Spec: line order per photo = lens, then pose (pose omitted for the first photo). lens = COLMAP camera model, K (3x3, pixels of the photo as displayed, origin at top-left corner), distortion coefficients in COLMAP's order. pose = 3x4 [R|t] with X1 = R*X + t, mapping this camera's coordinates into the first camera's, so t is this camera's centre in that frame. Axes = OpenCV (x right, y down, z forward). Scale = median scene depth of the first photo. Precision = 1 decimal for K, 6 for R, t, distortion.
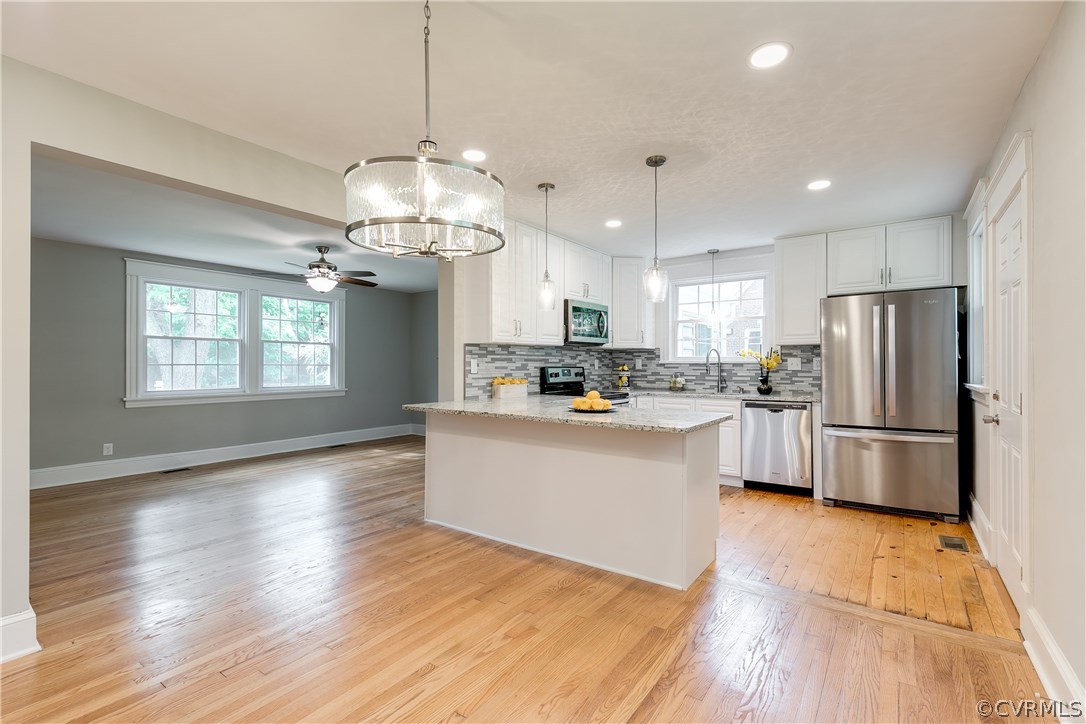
lens RADIAL K [[509.0, 0, 544.6], [0, 509.0, 364.0], [0, 0, 1]] dist [-0.003328, -0.000219]
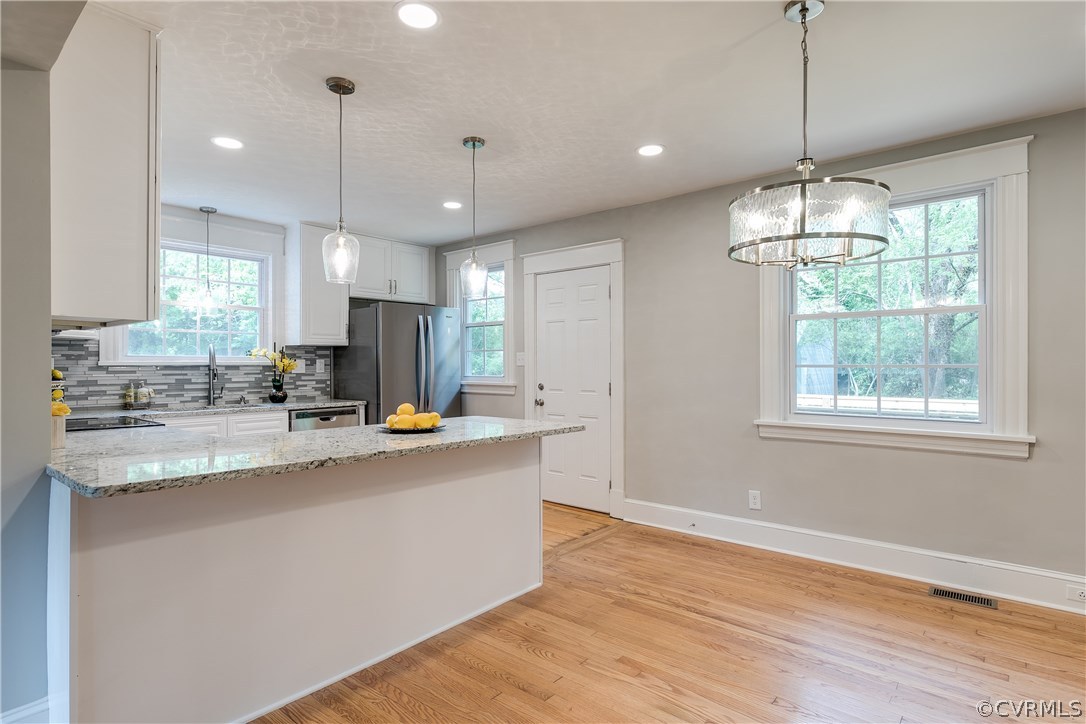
lens RADIAL K [[595.7, 0, 542.0], [0, 595.7, 362.8], [0, 0, 1]] dist [0.000705, -0.000018]
pose [[0.040609, 0.004204, 0.999166, -0.524618], [-0.001071, 0.999991, -0.004164, -0.002171], [-0.999175, -0.000901, 0.040613, 0.527318]]
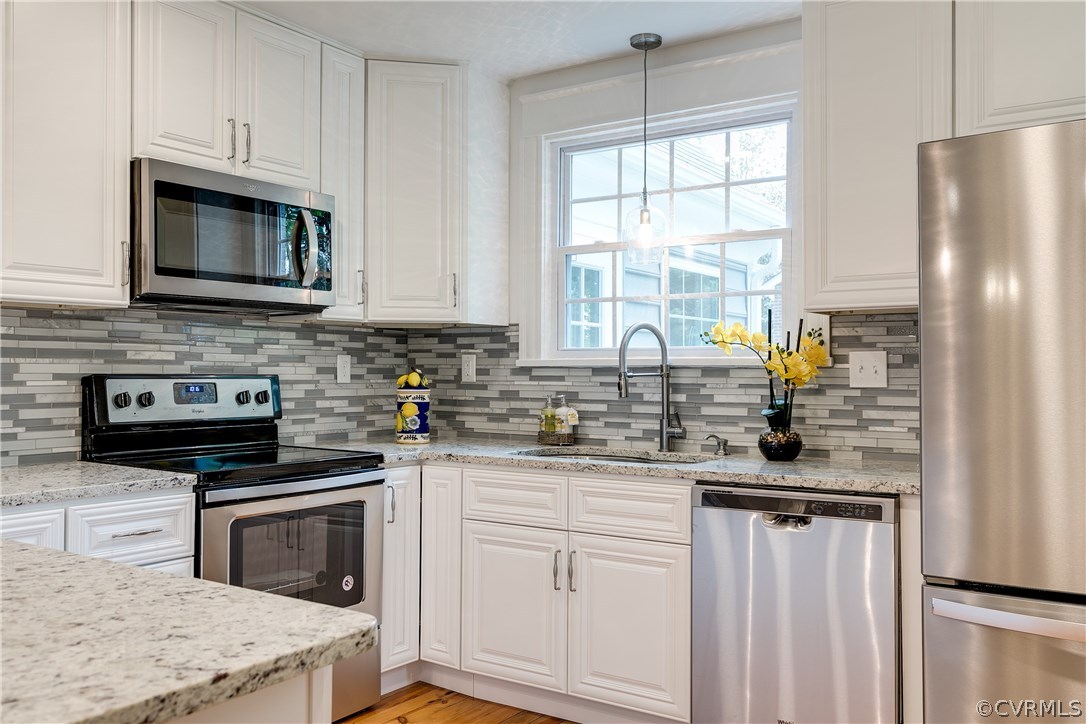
lens RADIAL K [[908.0, 0, 540.2], [0, 908.0, 366.5], [0, 0, 1]] dist [-0.053204, 0.025340]
pose [[0.999008, 0.004343, 0.044310, 0.248188], [-0.004208, 0.999986, -0.003159, 0.001002], [-0.044323, 0.002969, 0.999013, 0.416429]]
